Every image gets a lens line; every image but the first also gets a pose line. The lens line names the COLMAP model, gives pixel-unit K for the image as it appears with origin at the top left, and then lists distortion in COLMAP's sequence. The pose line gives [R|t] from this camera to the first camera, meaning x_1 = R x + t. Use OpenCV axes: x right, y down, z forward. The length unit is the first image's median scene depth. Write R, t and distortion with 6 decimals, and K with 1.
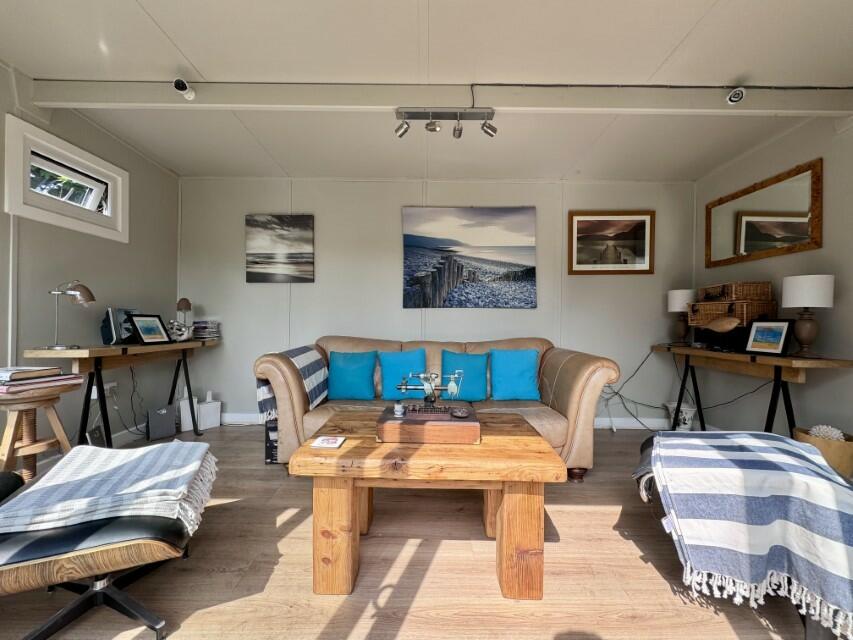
lens RADIAL K [[339.5, 0, 426.4], [0, 339.5, 319.4], [0, 0, 1]] dist [-0.000717, 0.000183]
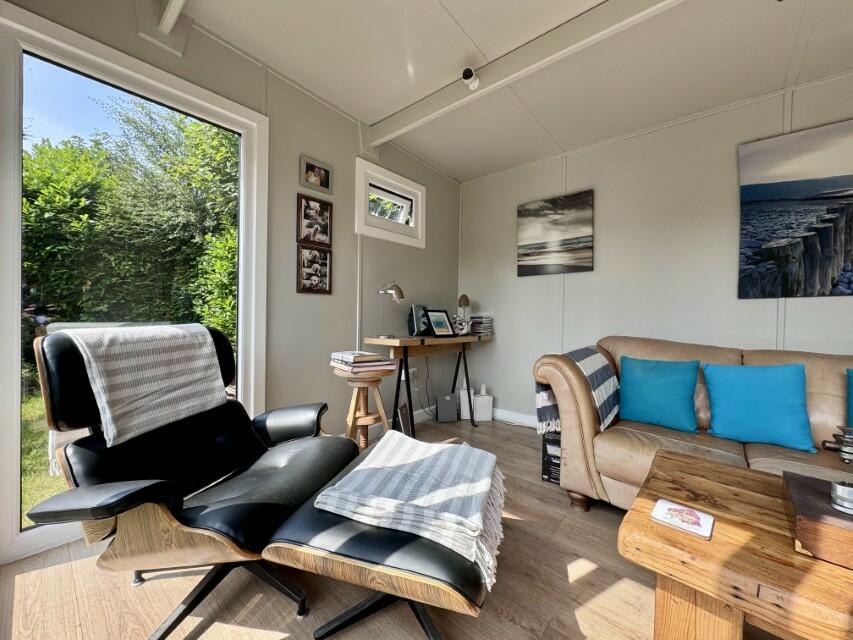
lens RADIAL K [[339.5, 0, 427.6], [0, 339.5, 318.6], [0, 0, 1]] dist [-0.000717, 0.000183]
pose [[0.760336, 0.009751, -0.649456, -0.138767], [-0.006656, 0.999952, 0.007222, 0.006657], [0.649495, -0.001168, 0.760365, 0.146944]]
